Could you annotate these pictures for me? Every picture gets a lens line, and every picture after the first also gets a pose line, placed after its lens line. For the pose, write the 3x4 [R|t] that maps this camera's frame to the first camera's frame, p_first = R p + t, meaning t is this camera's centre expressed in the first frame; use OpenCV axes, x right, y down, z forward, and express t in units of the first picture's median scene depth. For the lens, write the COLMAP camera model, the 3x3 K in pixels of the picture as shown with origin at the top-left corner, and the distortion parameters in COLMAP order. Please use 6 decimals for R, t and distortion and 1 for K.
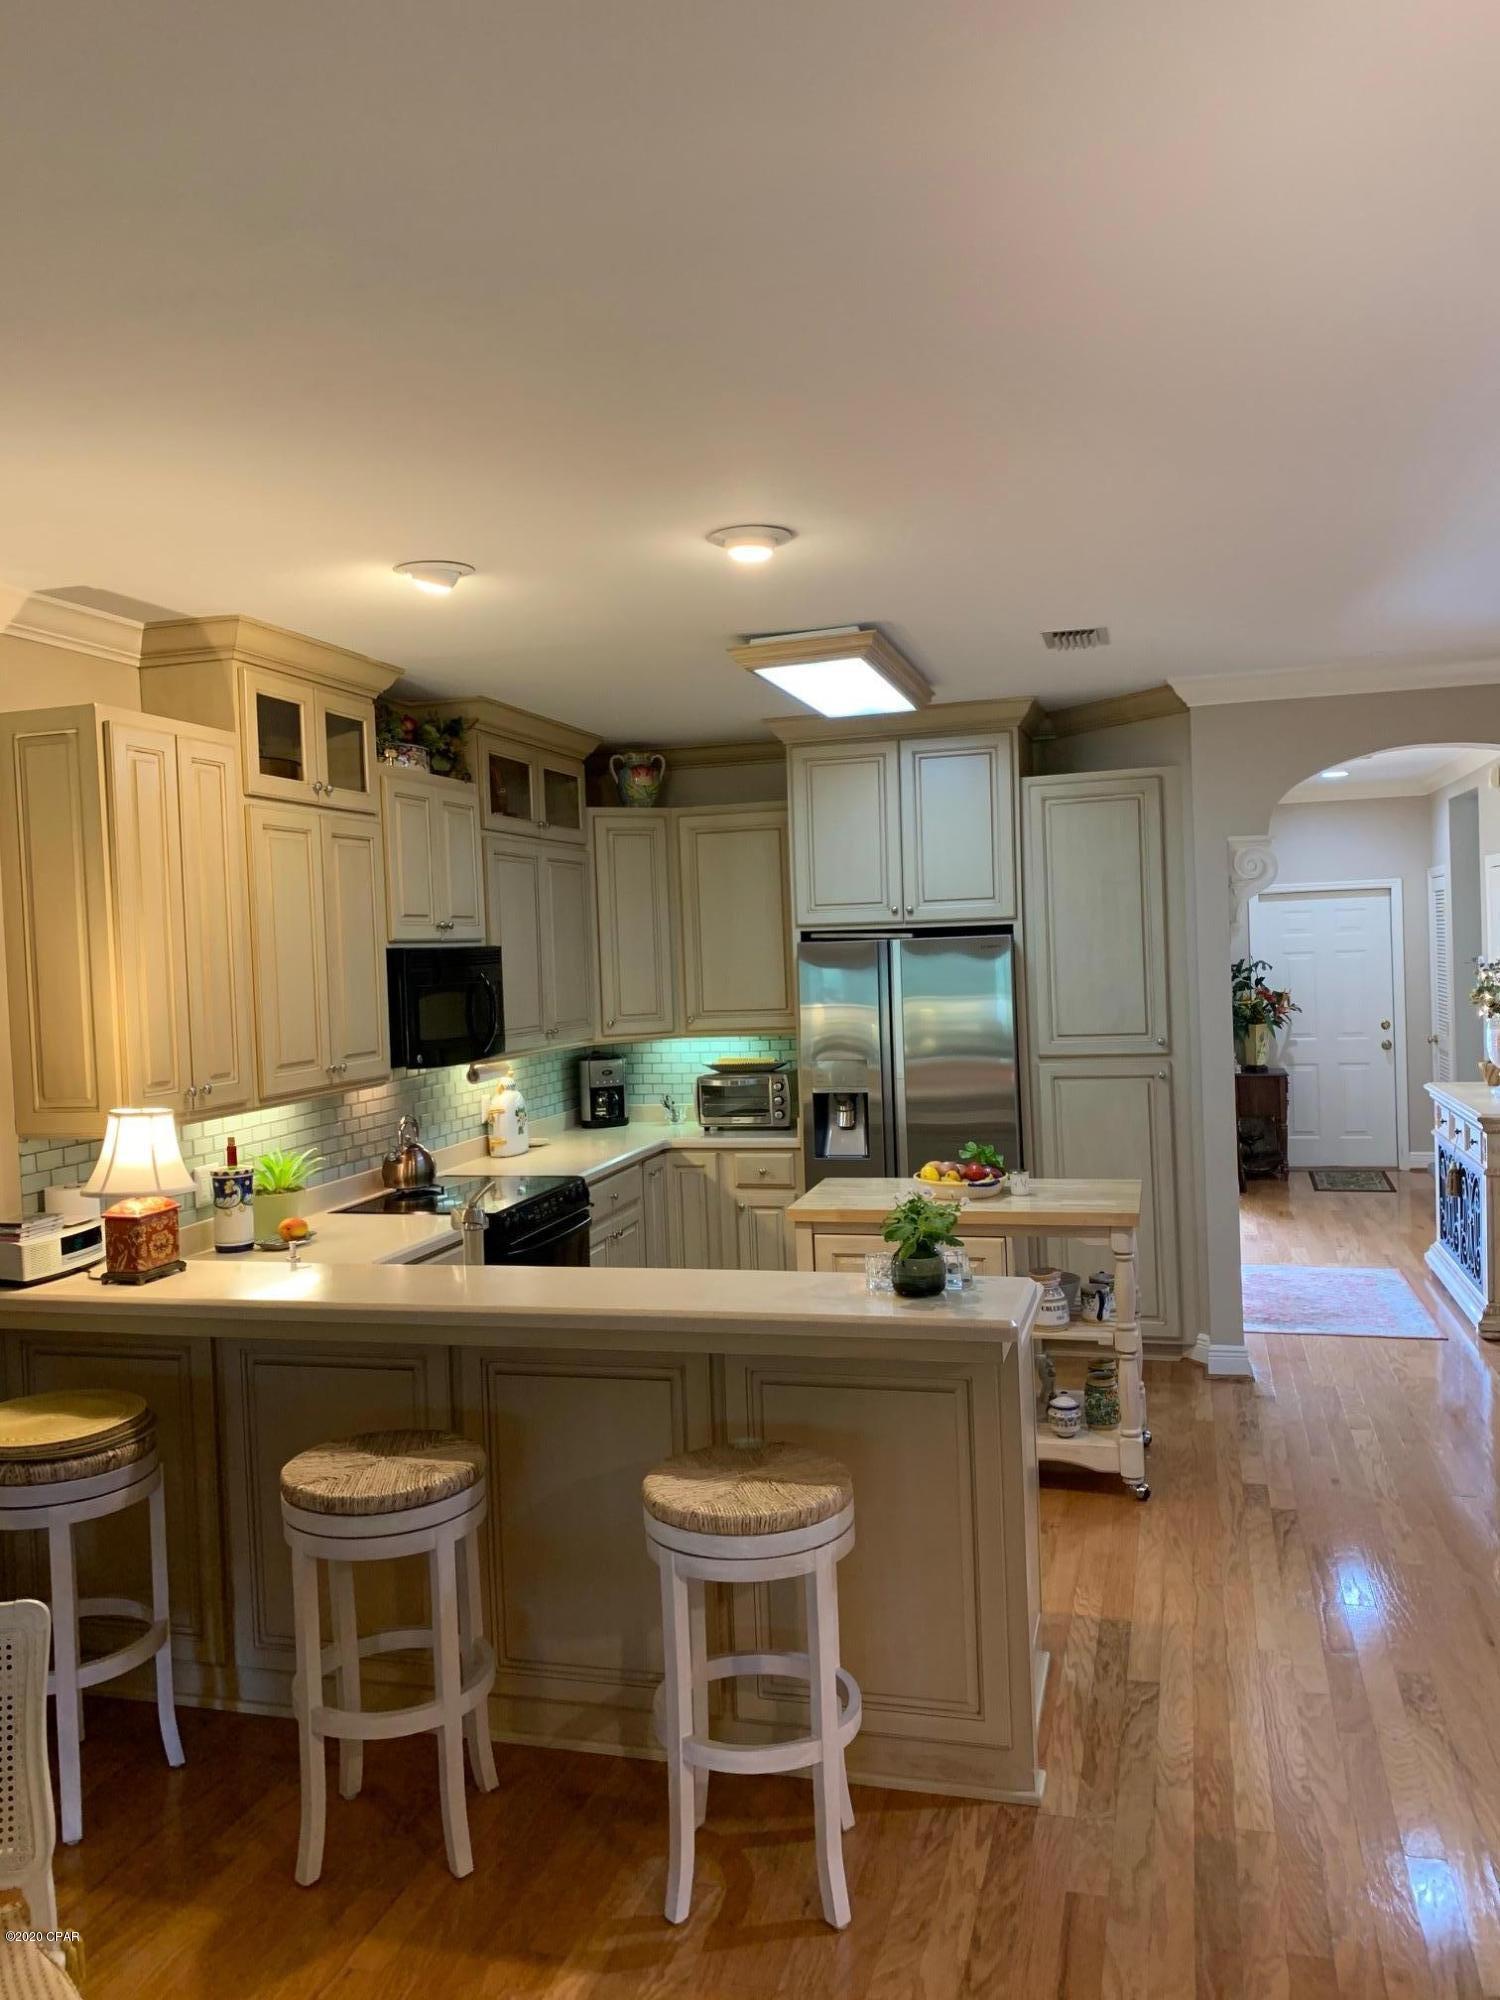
lens RADIAL K [[1515.0, 0, 750.0], [0, 1515.0, 1000.0], [0, 0, 1]] dist [0.135881, -0.329836]
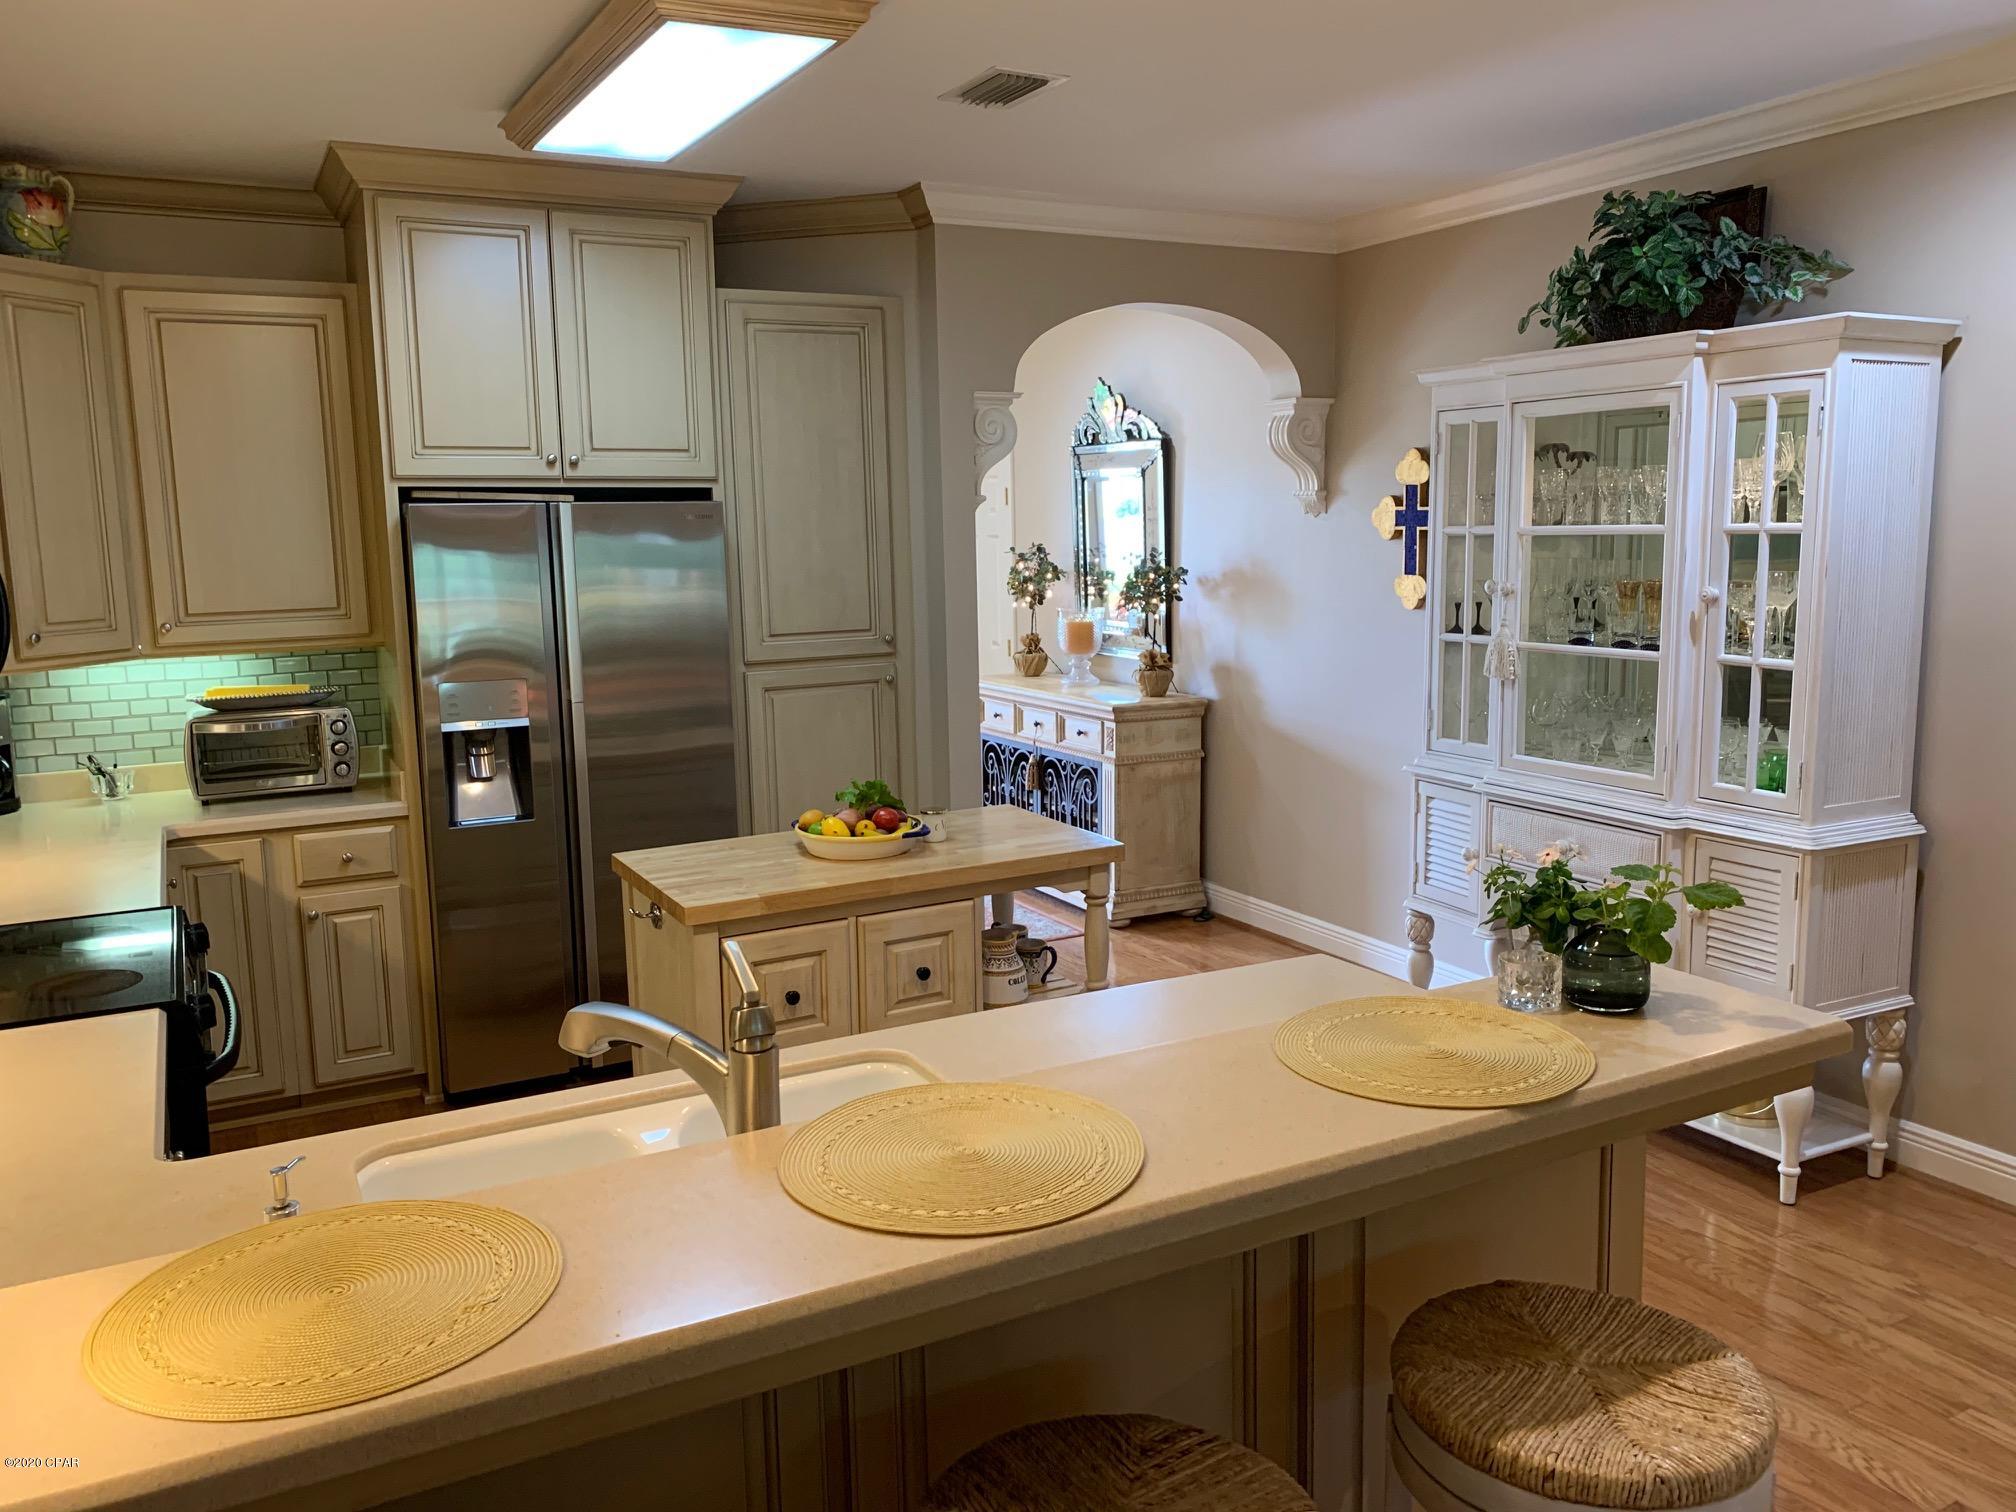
lens RADIAL K [[1531.0, 0, 999.3], [0, 1531.0, 743.5], [0, 0, 1]] dist [0.012159, -0.000176]
pose [[0.726036, -0.072850, 0.683787, -0.248497], [0.018205, 0.996060, 0.086789, 0.012759], [-0.687416, -0.050563, 0.724502, 0.351081]]
